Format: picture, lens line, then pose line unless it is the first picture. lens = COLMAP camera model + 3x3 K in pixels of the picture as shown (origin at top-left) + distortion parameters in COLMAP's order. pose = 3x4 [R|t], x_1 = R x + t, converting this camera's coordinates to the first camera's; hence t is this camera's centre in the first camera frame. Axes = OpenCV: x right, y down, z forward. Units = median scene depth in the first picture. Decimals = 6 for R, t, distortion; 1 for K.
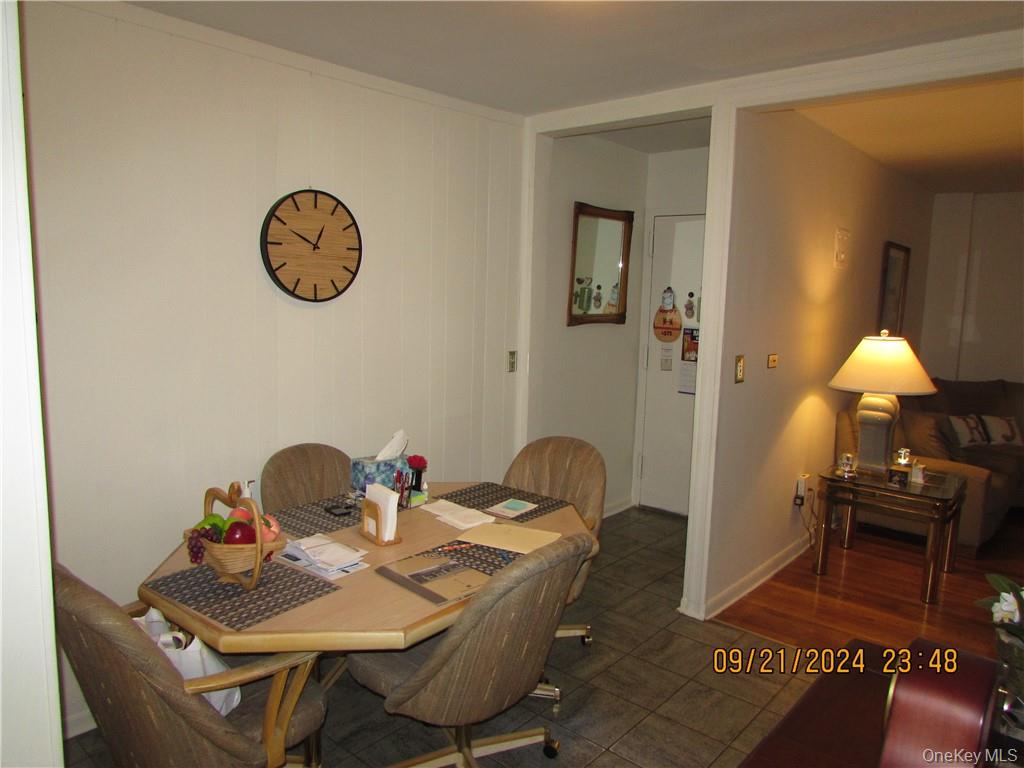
lens RADIAL K [[729.4, 0, 515.0], [0, 729.4, 387.3], [0, 0, 1]] dist [-0.024473, 0.003795]
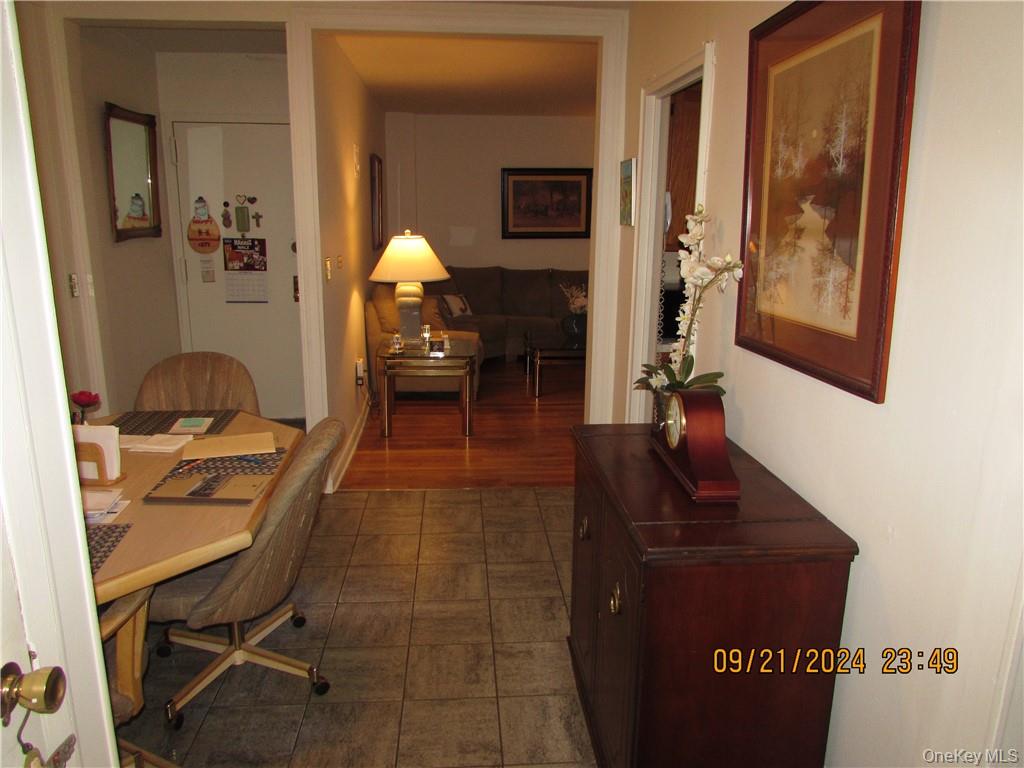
lens RADIAL K [[729.4, 0, 515.0], [0, 729.4, 387.3], [0, 0, 1]] dist [-0.024473, 0.003795]
pose [[0.699902, -0.190815, 0.688278, -0.317838], [0.105296, 0.980689, 0.164807, -0.002369], [-0.706435, -0.042876, 0.706479, -0.010325]]
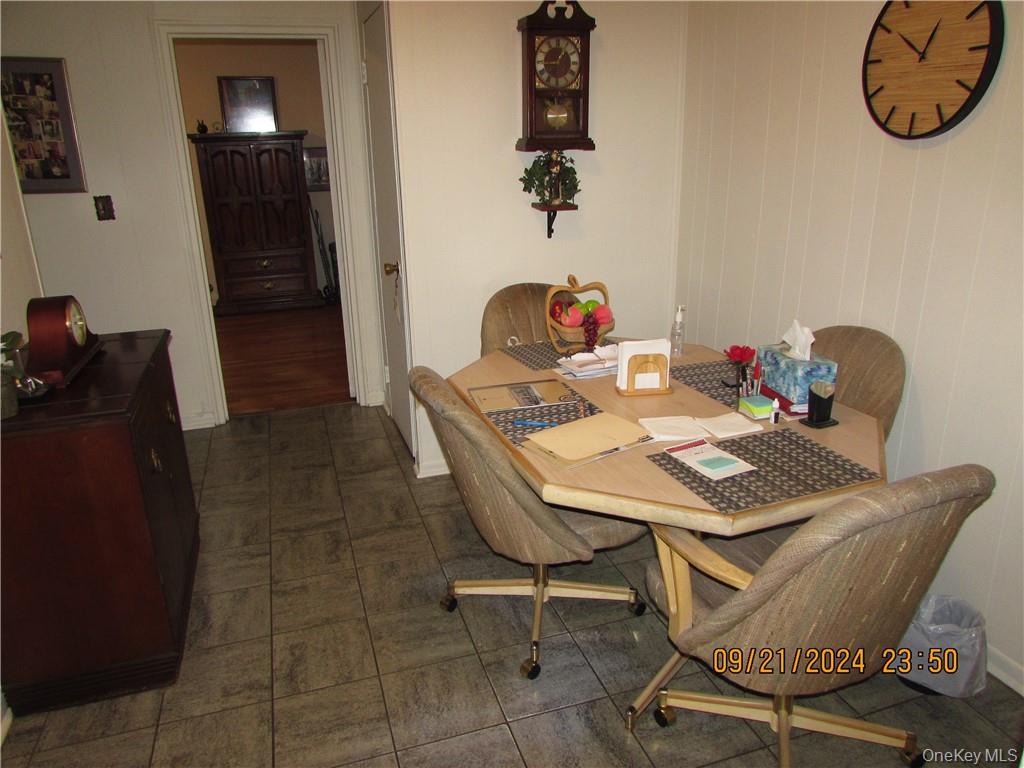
lens RADIAL K [[729.4, 0, 515.0], [0, 729.4, 387.3], [0, 0, 1]] dist [-0.024473, 0.003795]
pose [[-0.514200, 0.254067, -0.819175, 0.521248], [-0.110720, 0.927461, 0.357151, -0.093560], [0.850493, 0.274347, -0.448770, 0.971880]]
